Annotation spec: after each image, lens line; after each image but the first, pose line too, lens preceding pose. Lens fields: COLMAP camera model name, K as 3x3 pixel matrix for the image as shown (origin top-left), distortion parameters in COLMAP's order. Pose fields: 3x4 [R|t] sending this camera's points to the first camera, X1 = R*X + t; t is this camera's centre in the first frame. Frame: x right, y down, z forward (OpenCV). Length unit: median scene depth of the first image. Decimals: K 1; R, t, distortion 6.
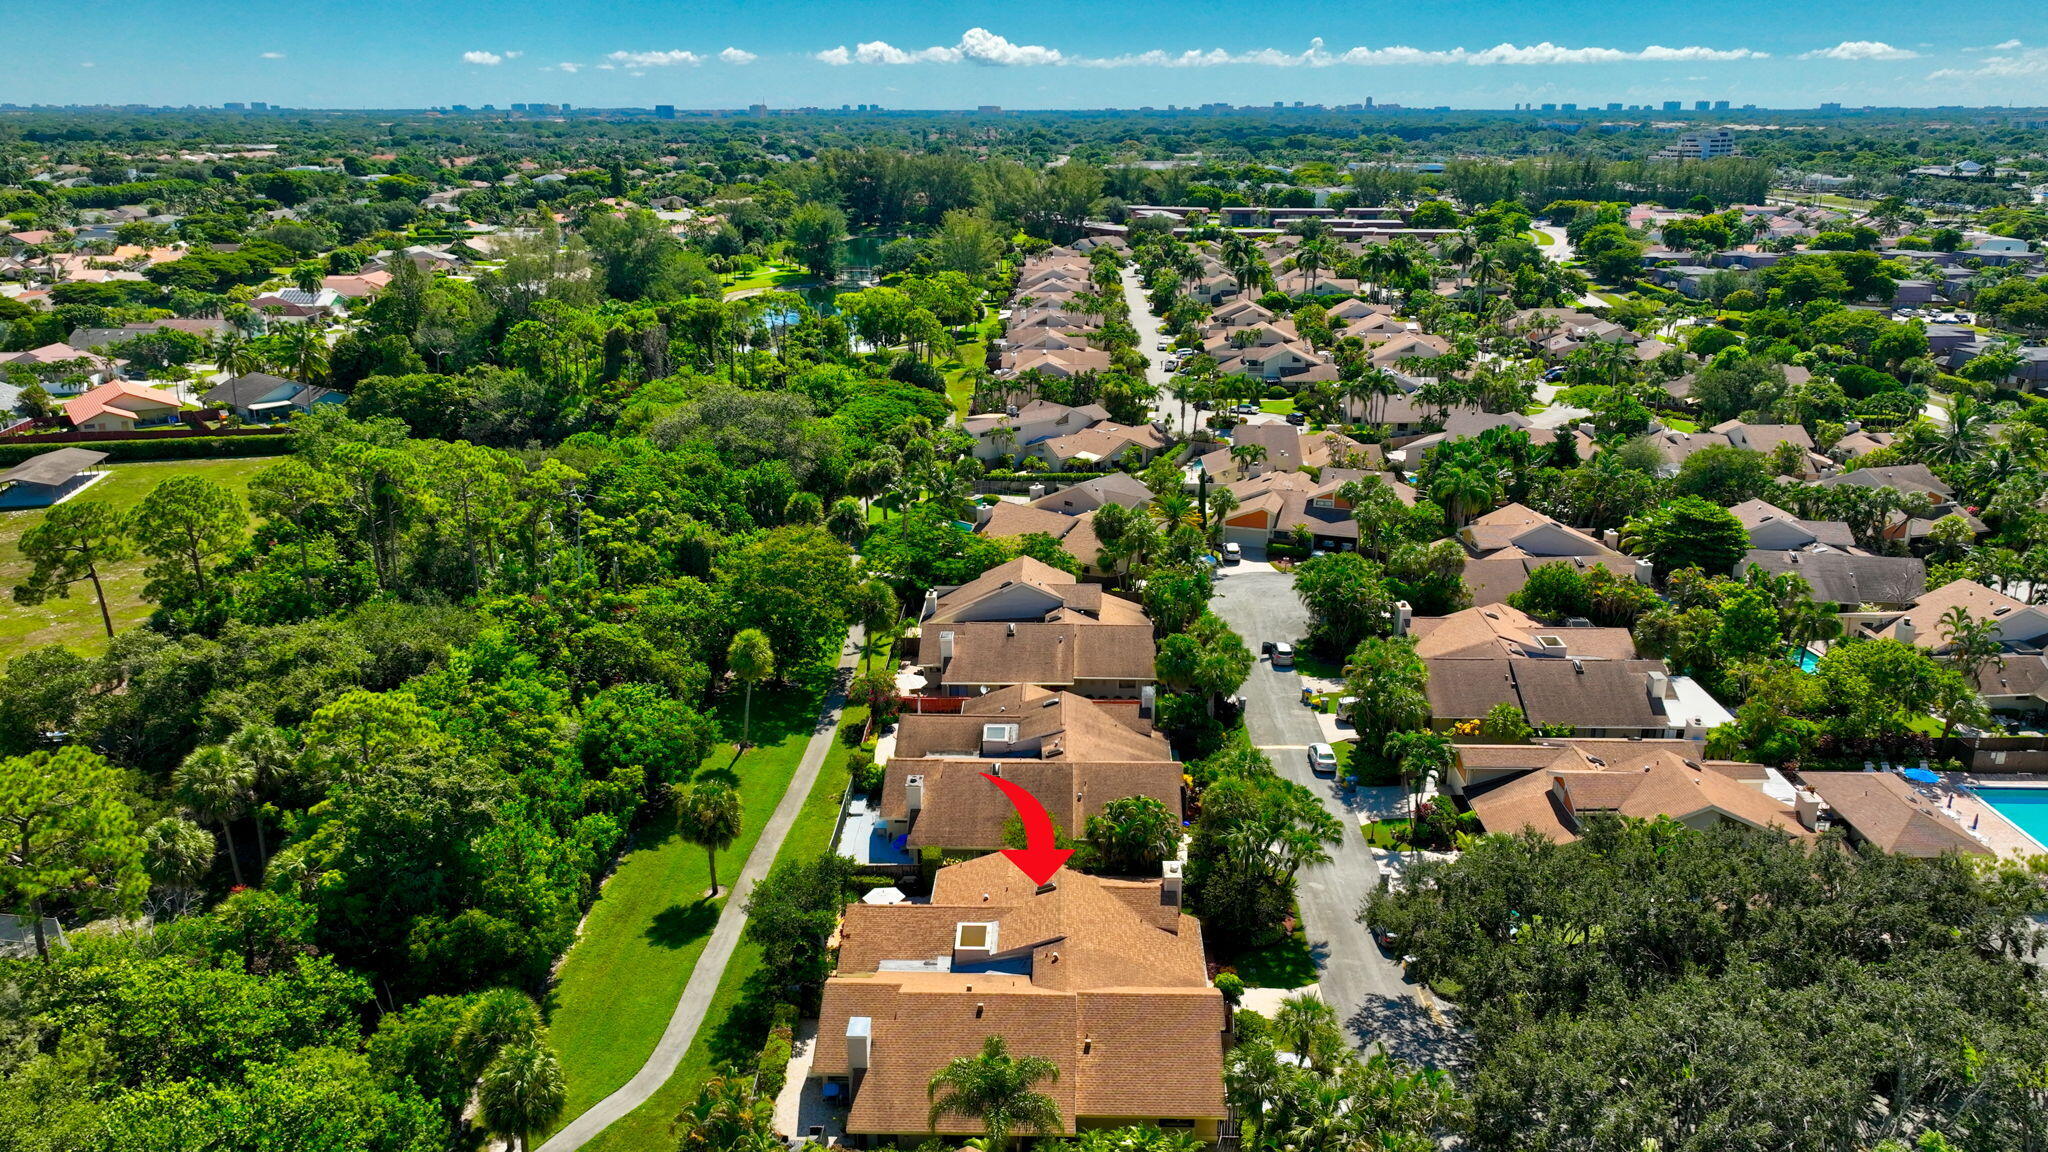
lens RADIAL K [[1448.2, 0, 1029.3], [0, 1448.2, 577.0], [0, 0, 1]] dist [0.004482, 0.014322]
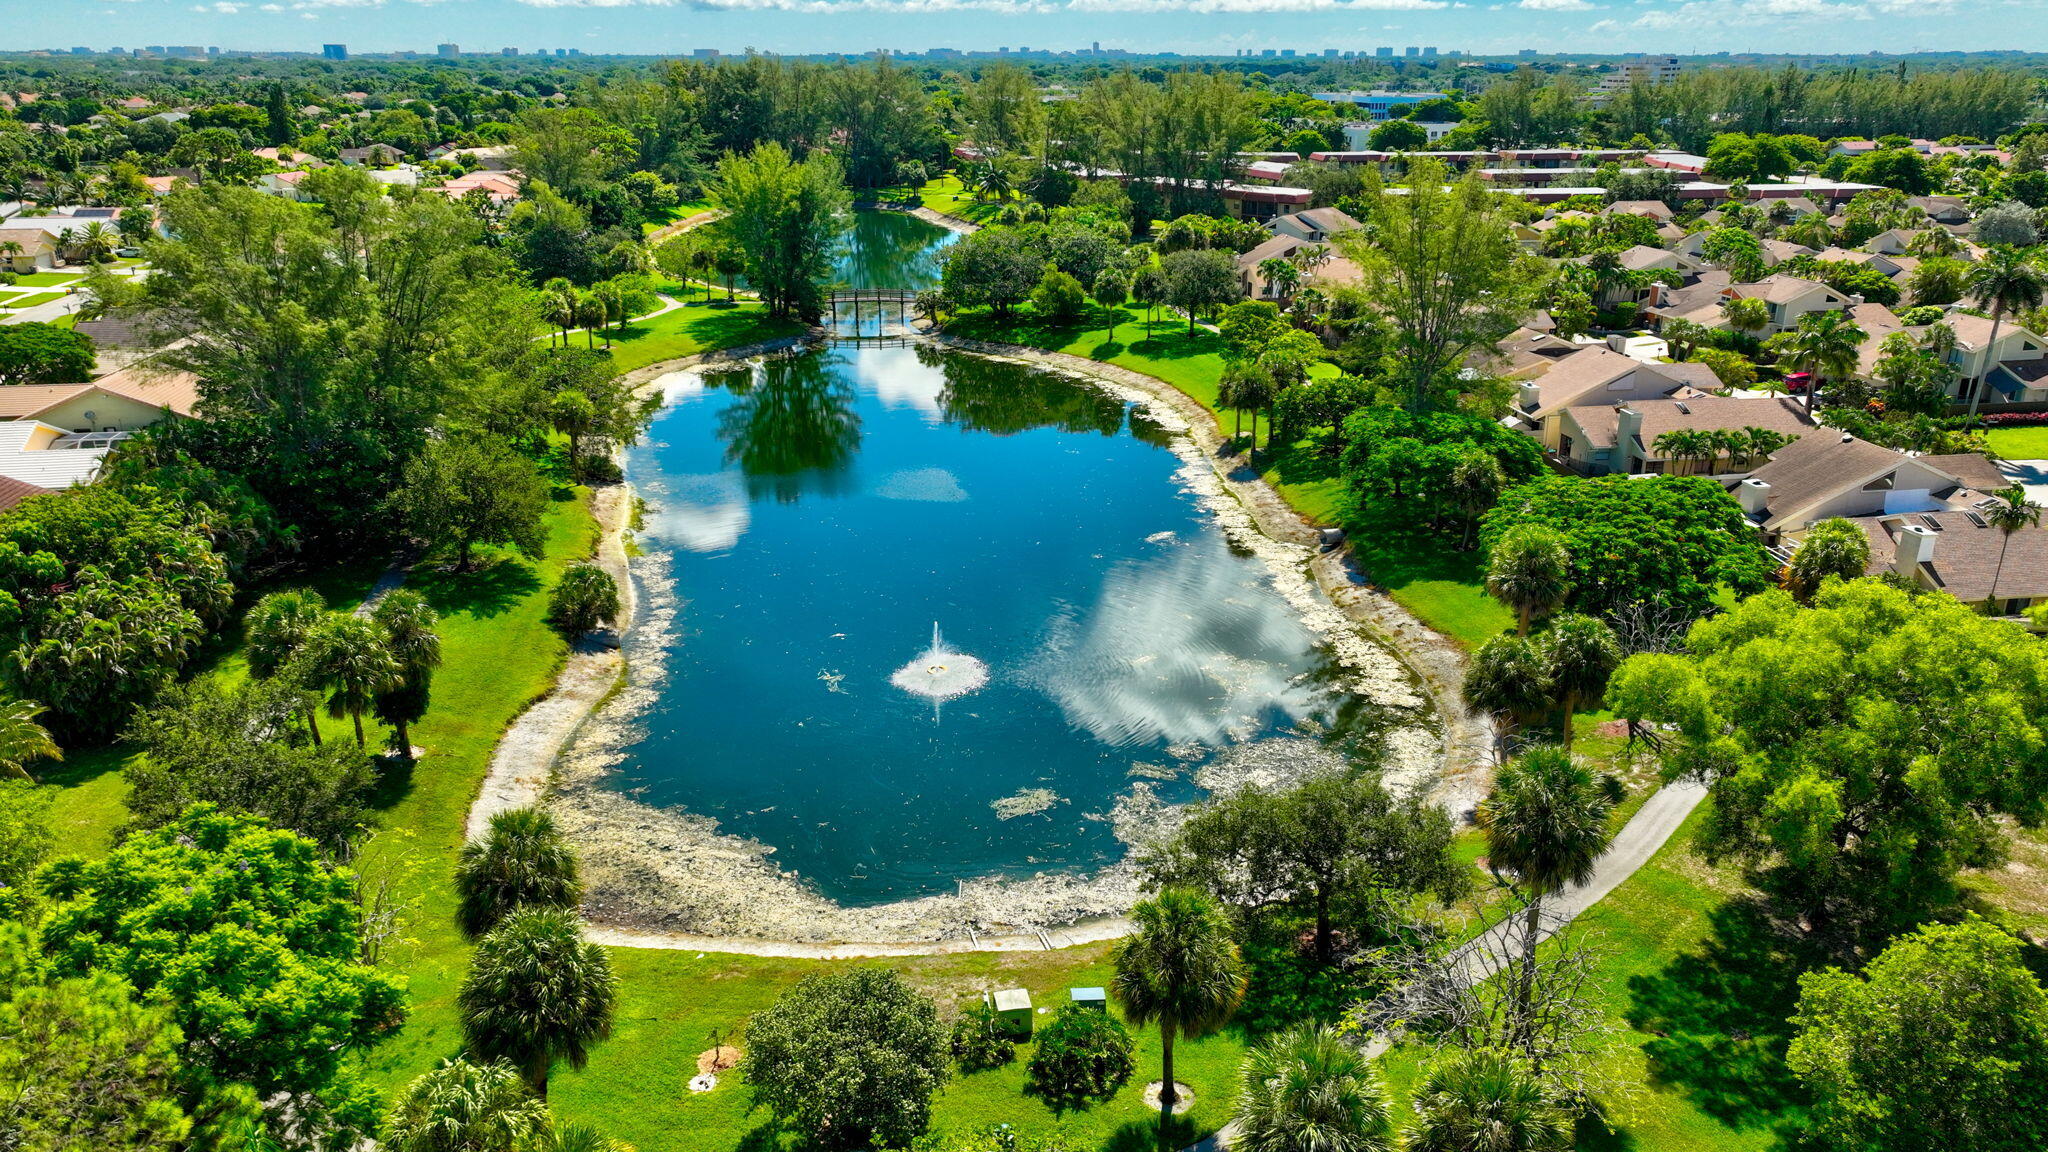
lens RADIAL K [[1448.2, 0, 1029.3], [0, 1448.2, 577.0], [0, 0, 1]] dist [0.004482, 0.014322]
pose [[0.982131, -0.063980, 0.176990, -0.074570], [0.058311, 0.997610, 0.037056, -0.067308], [-0.178938, -0.026073, 0.983515, 0.265173]]
